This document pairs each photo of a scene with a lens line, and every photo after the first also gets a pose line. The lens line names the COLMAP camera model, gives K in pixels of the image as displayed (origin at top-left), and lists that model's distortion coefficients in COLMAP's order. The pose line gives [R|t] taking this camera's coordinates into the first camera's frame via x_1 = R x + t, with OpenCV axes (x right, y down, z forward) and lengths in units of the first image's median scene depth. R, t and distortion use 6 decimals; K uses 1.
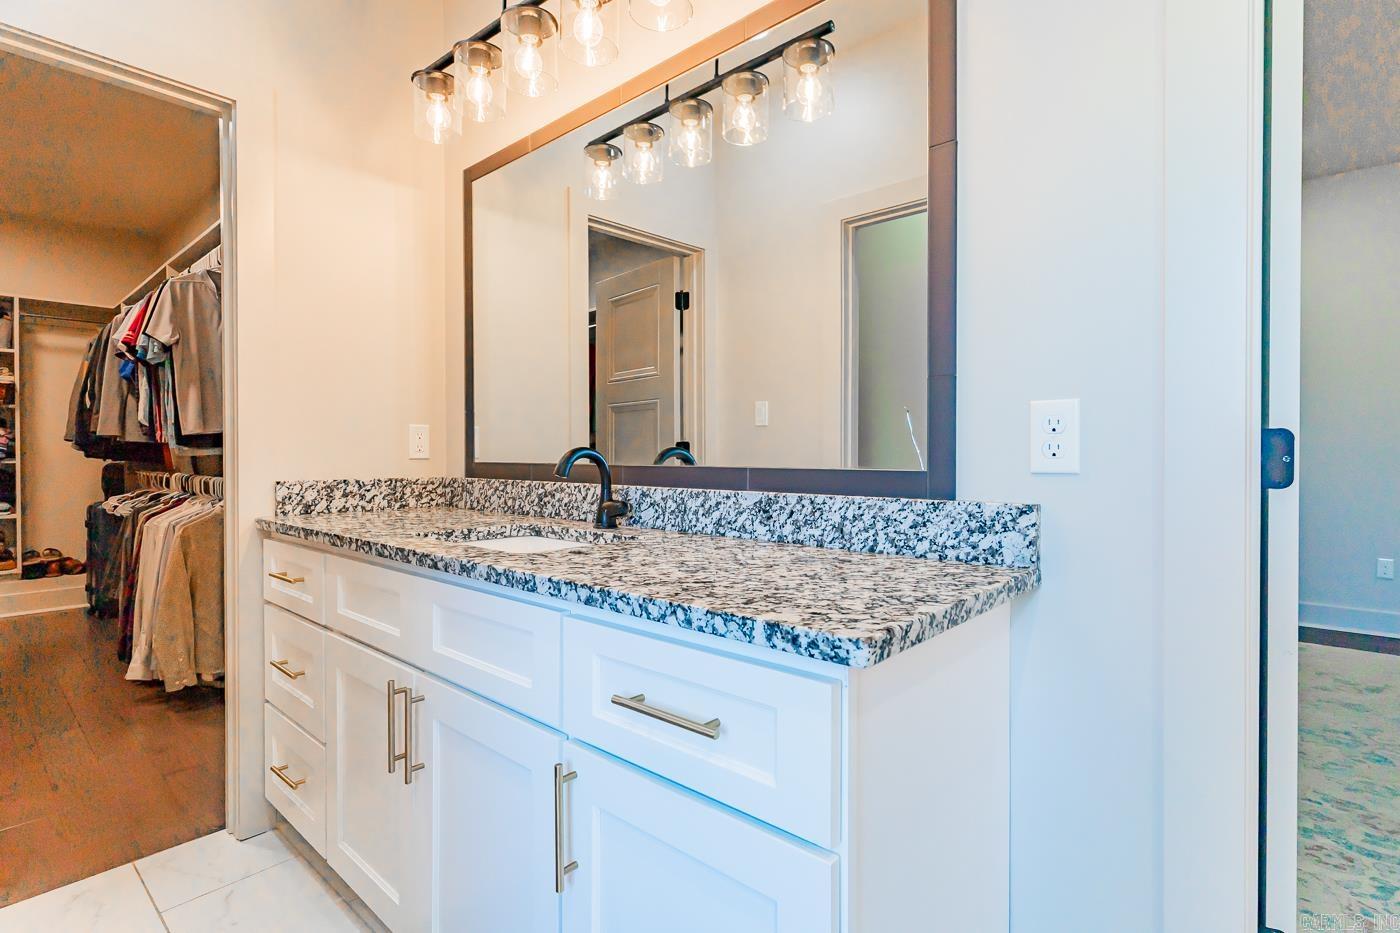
lens RADIAL K [[680.7, 0, 694.9], [0, 680.7, 466.0], [0, 0, 1]] dist [0.002618, -0.000591]
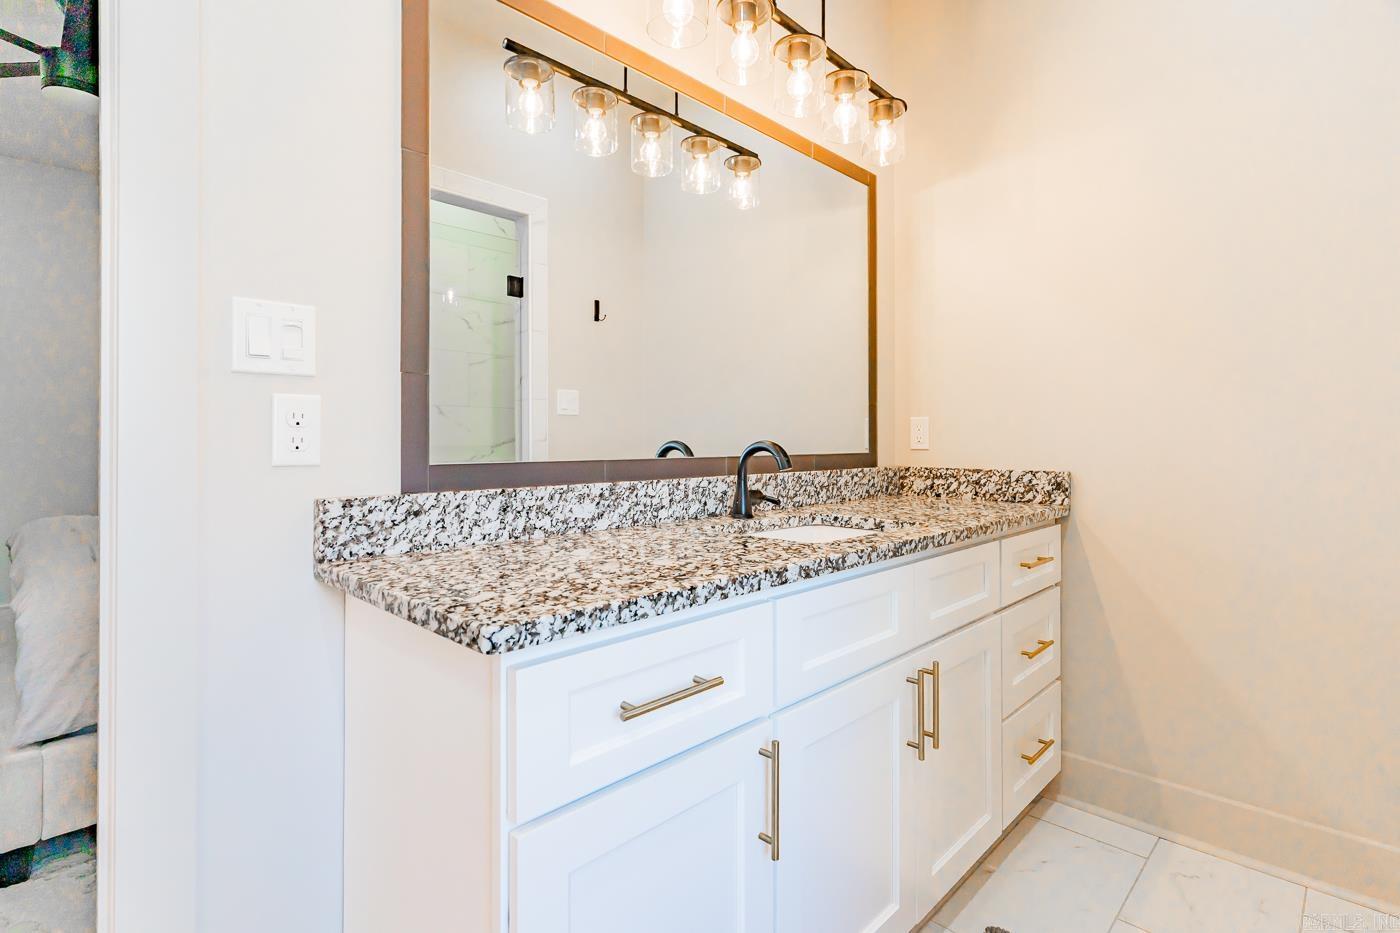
lens RADIAL K [[655.8, 0, 700.0], [0, 655.8, 466.5], [0, 0, 1]] dist [-0.023313, -0.000210]
pose [[0.069340, -0.037475, 0.996889, -1.013348], [0.025975, 0.999023, 0.035748, -0.021827], [-0.997255, 0.023415, 0.070245, 0.871387]]
